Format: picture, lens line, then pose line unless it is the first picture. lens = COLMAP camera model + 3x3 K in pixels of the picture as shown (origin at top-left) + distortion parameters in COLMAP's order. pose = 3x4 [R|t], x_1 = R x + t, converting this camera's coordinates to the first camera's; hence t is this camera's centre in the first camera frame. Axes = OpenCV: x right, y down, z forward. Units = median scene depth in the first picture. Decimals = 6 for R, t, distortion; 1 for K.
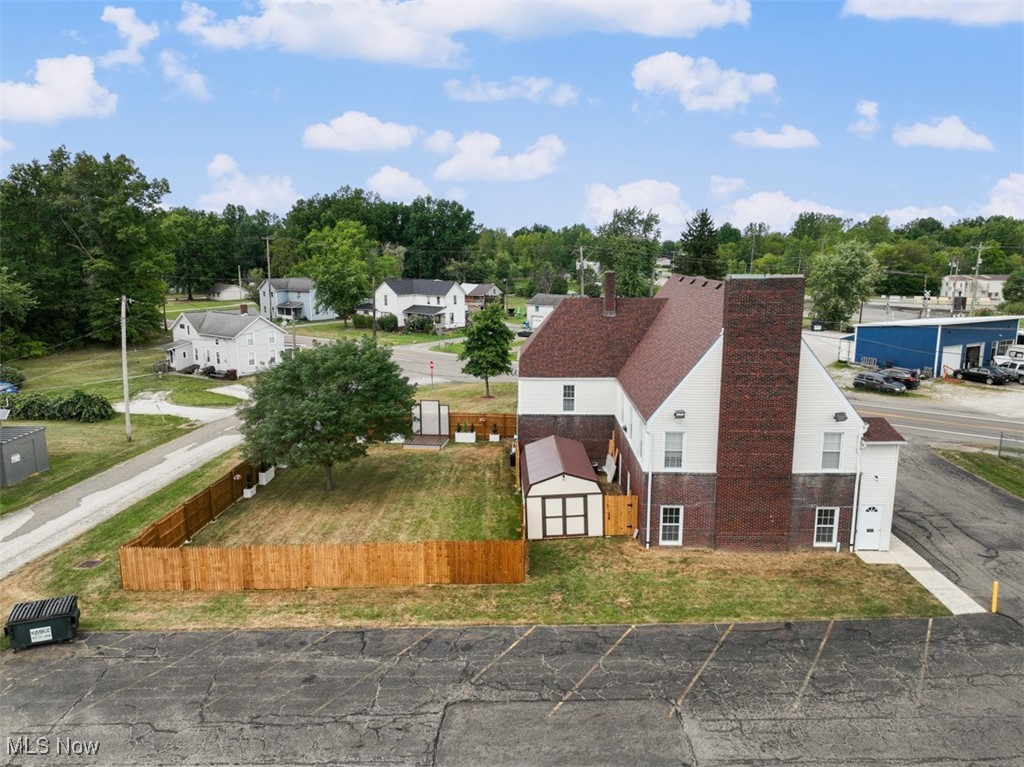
lens RADIAL K [[722.3, 0, 516.7], [0, 722.3, 383.3], [0, 0, 1]] dist [0.004310, 0.010023]
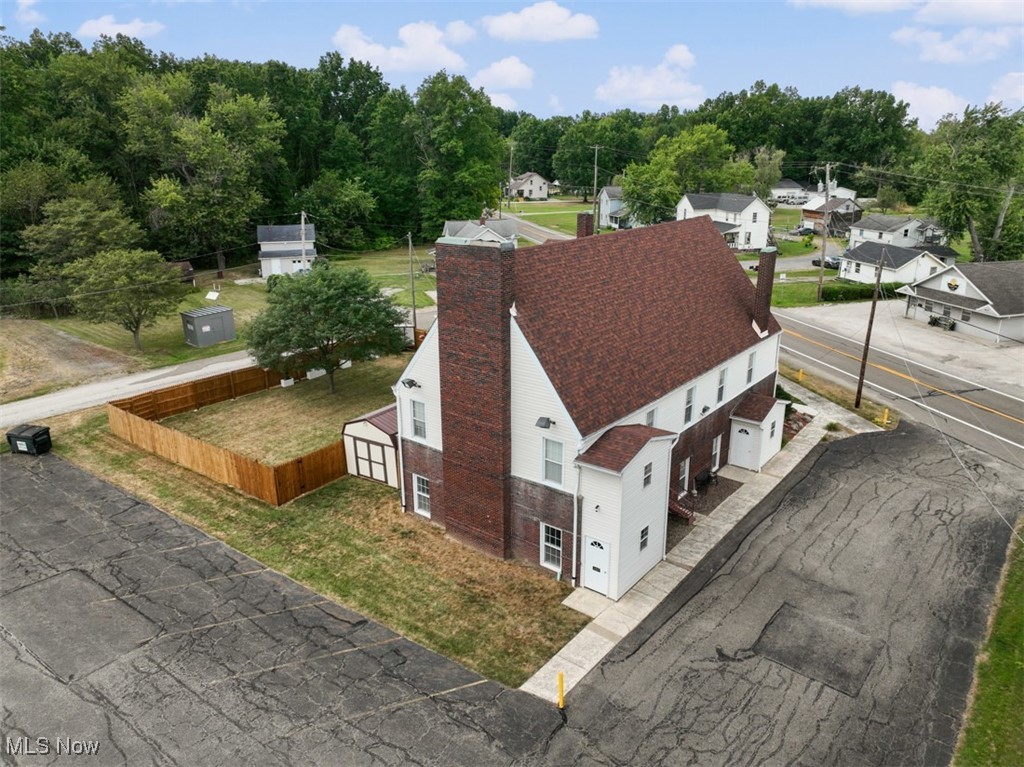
lens RADIAL K [[720.9, 0, 512.0], [0, 720.9, 383.5], [0, 0, 1]] dist [0.003097, 0.001378]
pose [[0.794246, 0.183036, -0.579371, 0.810756], [-0.102392, 0.980230, 0.169310, -0.119857], [0.598906, -0.075151, 0.797285, 0.310822]]
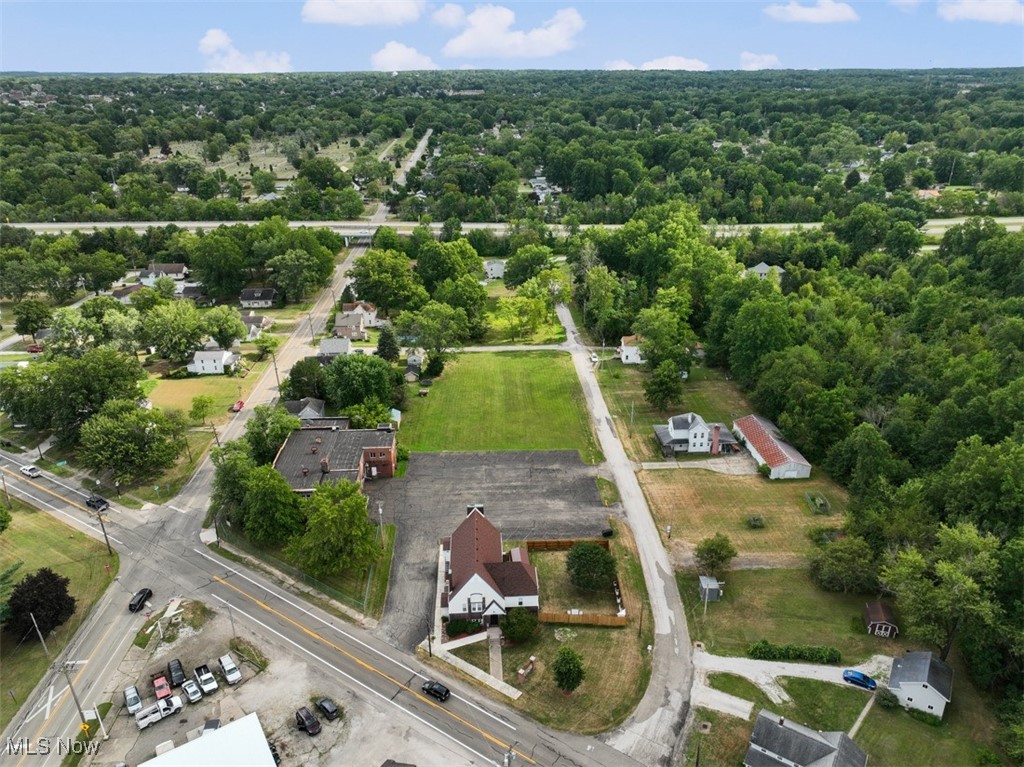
lens RADIAL K [[719.3, 0, 516.9], [0, 719.3, 382.7], [0, 0, 1]] dist [0.005870, 0.008468]
pose [[-0.996949, 0.036229, -0.069143, 0.331538], [-0.008181, 0.832398, 0.554118, -3.004665], [0.077630, 0.552993, -0.829562, 3.948859]]
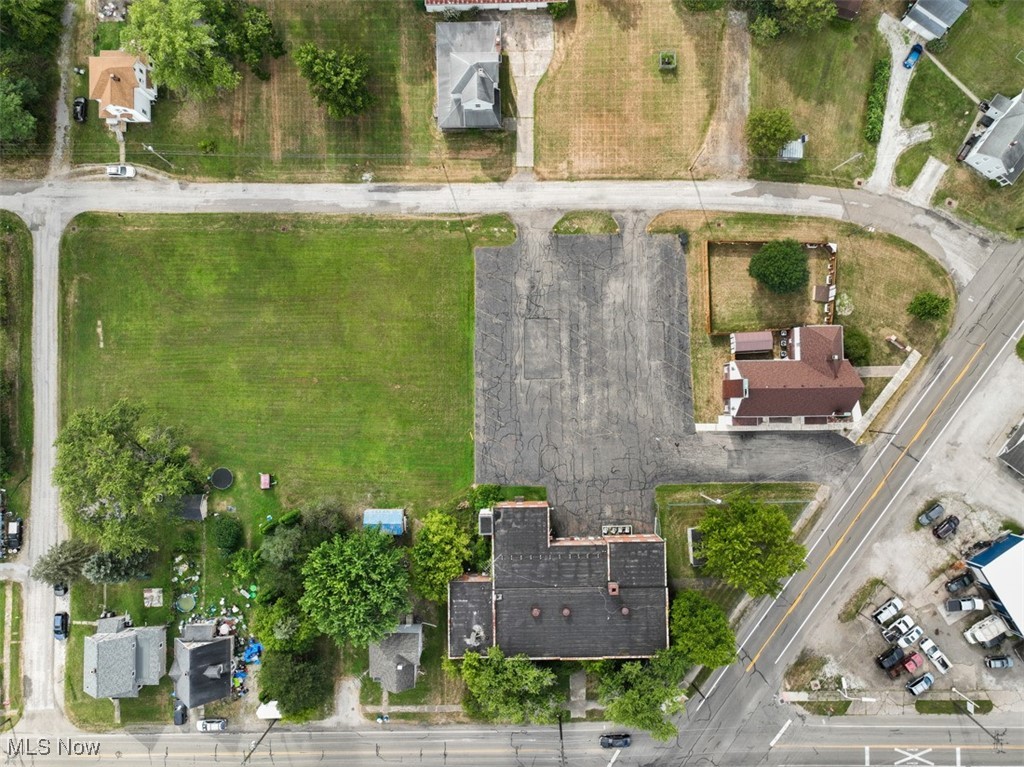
lens RADIAL K [[722.3, 0, 516.7], [0, 722.3, 383.3], [0, 0, 1]] dist [0.004310, 0.010023]
pose [[0.031496, 0.999238, -0.023075, 0.332674], [-0.185740, 0.028535, 0.982185, -3.383177], [0.982094, -0.026649, 0.186497, -0.848668]]
